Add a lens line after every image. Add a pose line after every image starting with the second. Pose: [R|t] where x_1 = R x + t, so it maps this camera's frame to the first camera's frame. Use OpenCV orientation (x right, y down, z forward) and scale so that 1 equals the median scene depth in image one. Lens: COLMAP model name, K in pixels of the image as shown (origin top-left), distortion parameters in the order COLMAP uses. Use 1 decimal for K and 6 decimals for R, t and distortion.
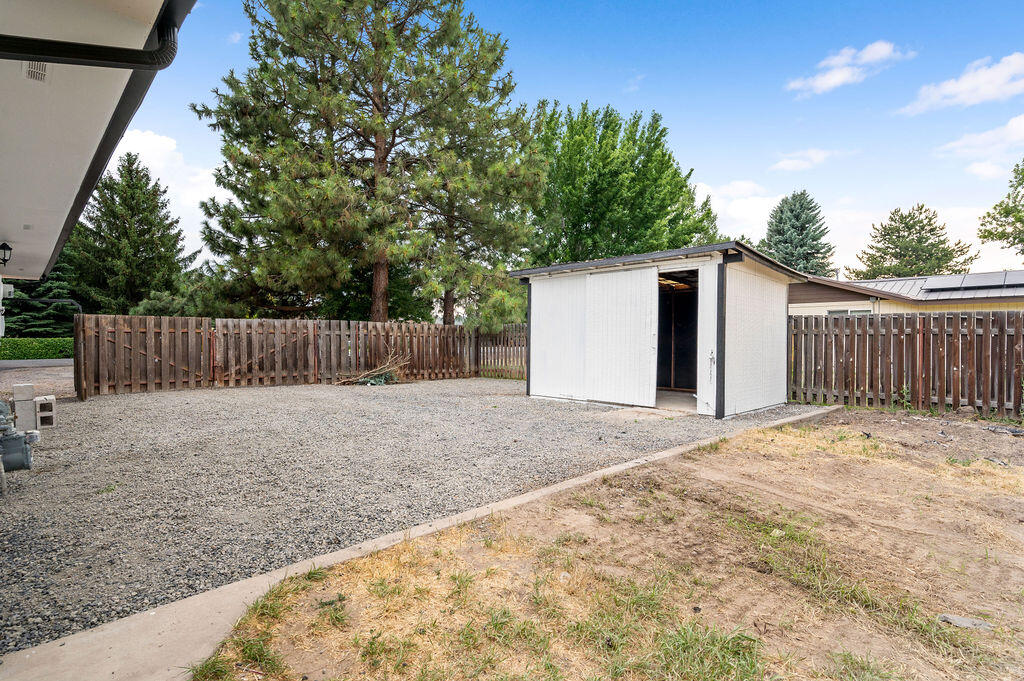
lens RADIAL K [[496.1, 0, 512.0], [0, 496.1, 340.5], [0, 0, 1]] dist [-0.015842, -0.000054]
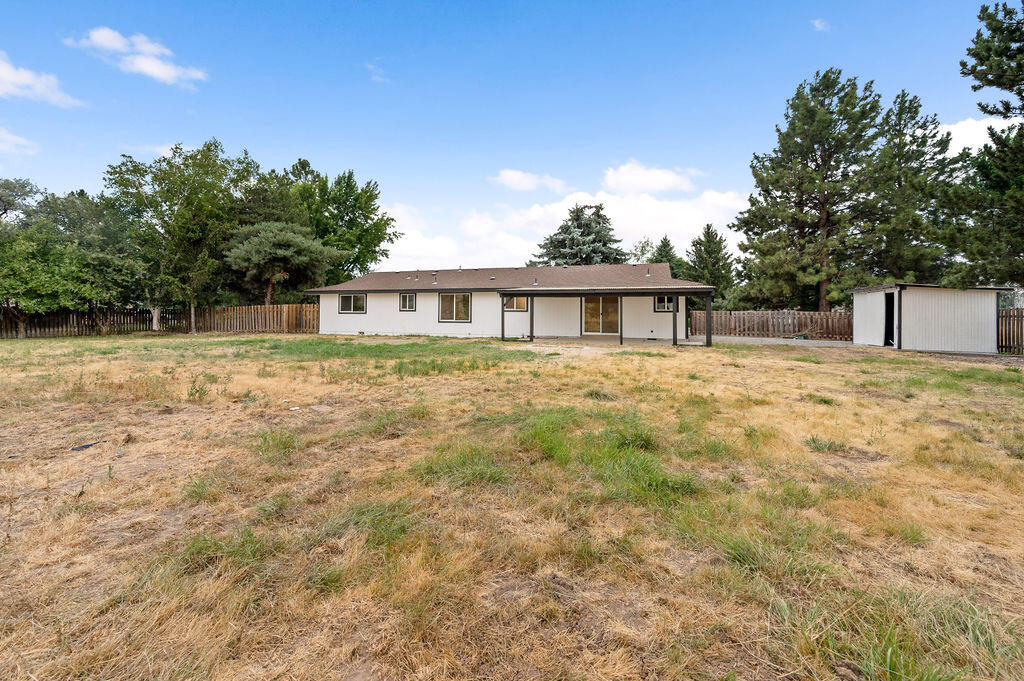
lens RADIAL K [[403.2, 0, 518.8], [0, 403.2, 309.6], [0, 0, 1]] dist [-0.002021, -0.000267]
pose [[0.447183, -0.012029, -0.894362, 0.762354], [-0.016795, 0.999620, -0.021842, 0.013577], [0.894285, 0.024788, 0.446811, -0.929780]]
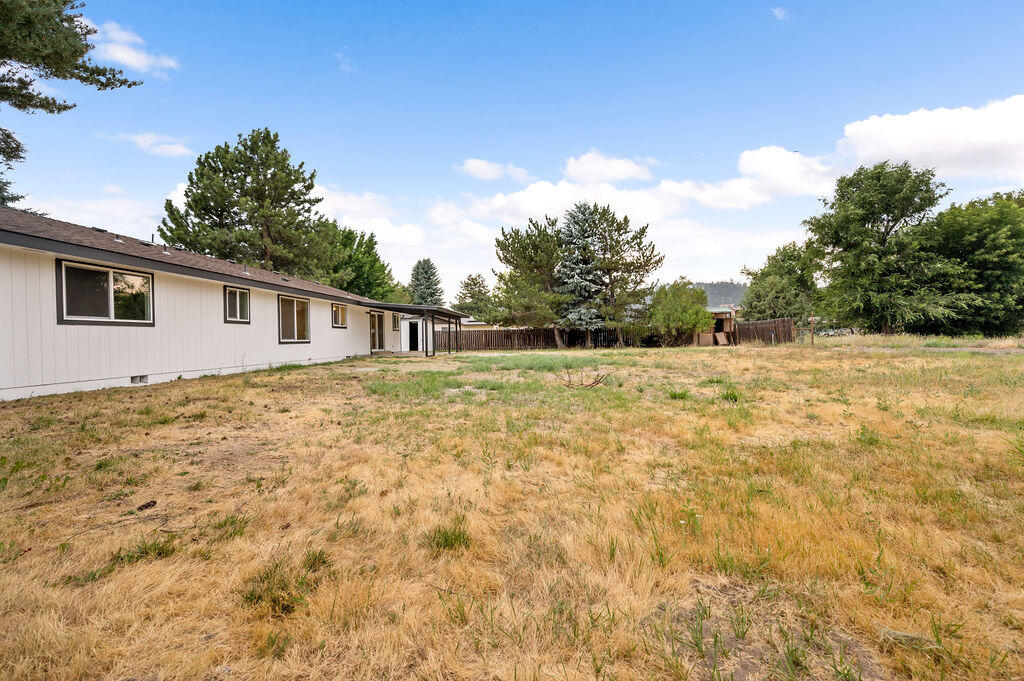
lens RADIAL K [[445.9, 0, 505.6], [0, 445.9, 339.2], [0, 0, 1]] dist [-0.000432, -0.000250]
pose [[0.756970, -0.009399, 0.653382, -1.027950], [0.016269, 0.999858, -0.004465, 0.035518], [-0.653247, 0.014009, 0.757015, -1.606220]]
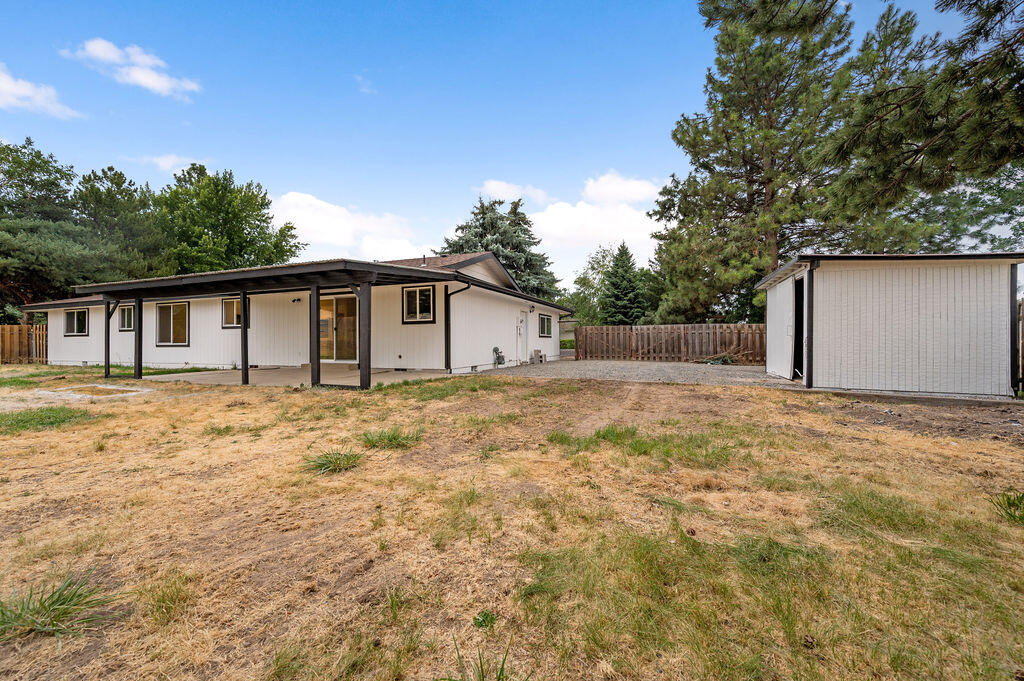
lens RADIAL K [[398.1, 0, 512.0], [0, 398.1, 340.5], [0, 0, 1]] dist [0.000081, 0.000161]
pose [[0.392135, -0.004341, -0.919897, 0.591320], [-0.001757, 0.999984, -0.005468, 0.020664], [0.919906, 0.003760, 0.392121, -0.078131]]
